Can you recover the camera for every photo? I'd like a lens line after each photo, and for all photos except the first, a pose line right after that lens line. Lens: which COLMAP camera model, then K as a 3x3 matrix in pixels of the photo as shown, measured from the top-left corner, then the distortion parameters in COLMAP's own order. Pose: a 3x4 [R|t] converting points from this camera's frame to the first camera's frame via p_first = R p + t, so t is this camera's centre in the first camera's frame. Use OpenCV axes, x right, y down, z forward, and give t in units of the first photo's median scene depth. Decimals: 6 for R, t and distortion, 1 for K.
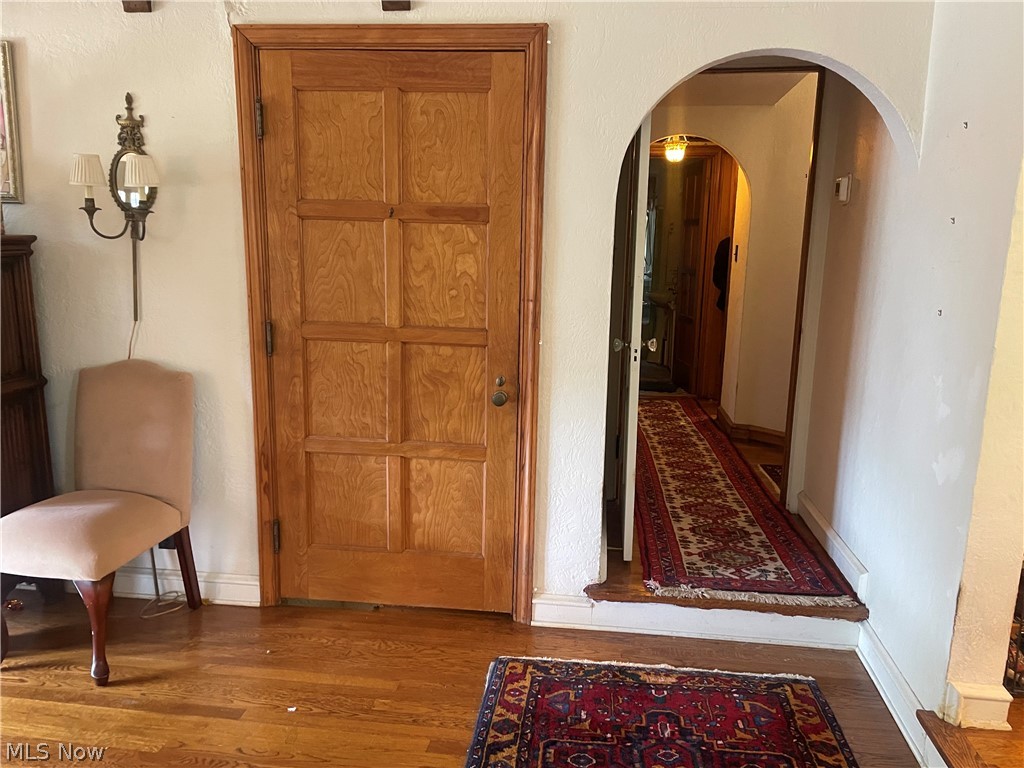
lens RADIAL K [[788.2, 0, 518.9], [0, 788.2, 388.3], [0, 0, 1]] dist [0.092660, -0.115224]
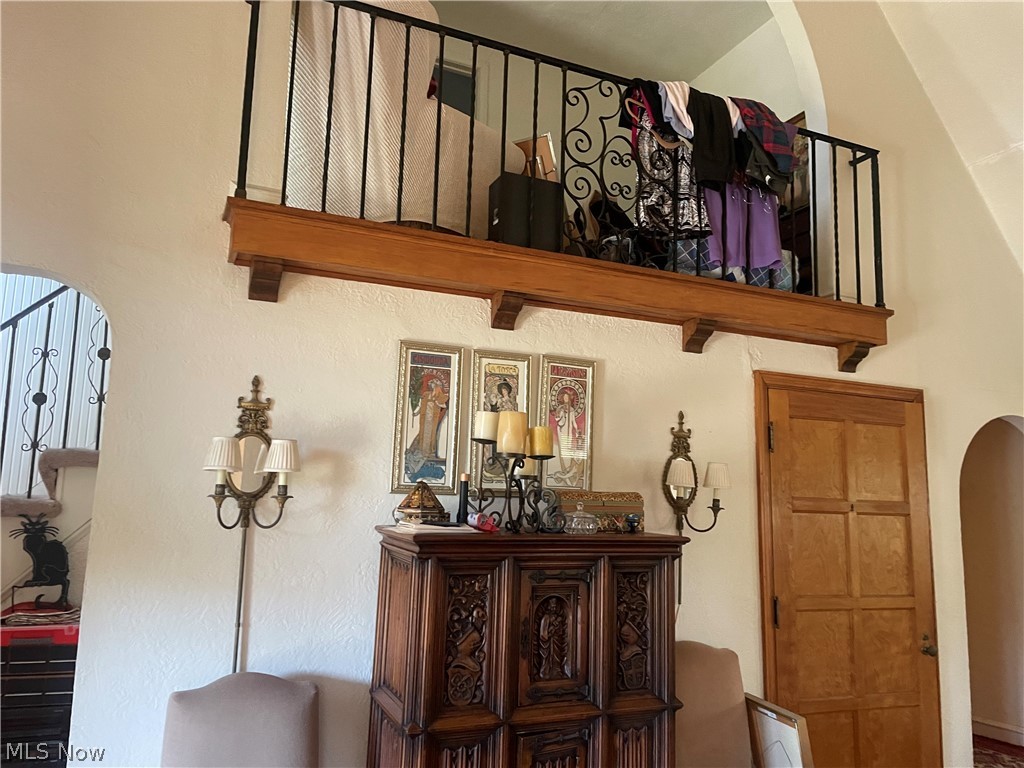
lens RADIAL K [[788.2, 0, 518.9], [0, 788.2, 388.3], [0, 0, 1]] dist [0.092660, -0.115224]
pose [[0.859811, 0.075333, 0.505024, -1.299885], [0.098436, 0.946050, -0.308708, -0.051346], [-0.501034, 0.315143, 0.806009, 0.136777]]
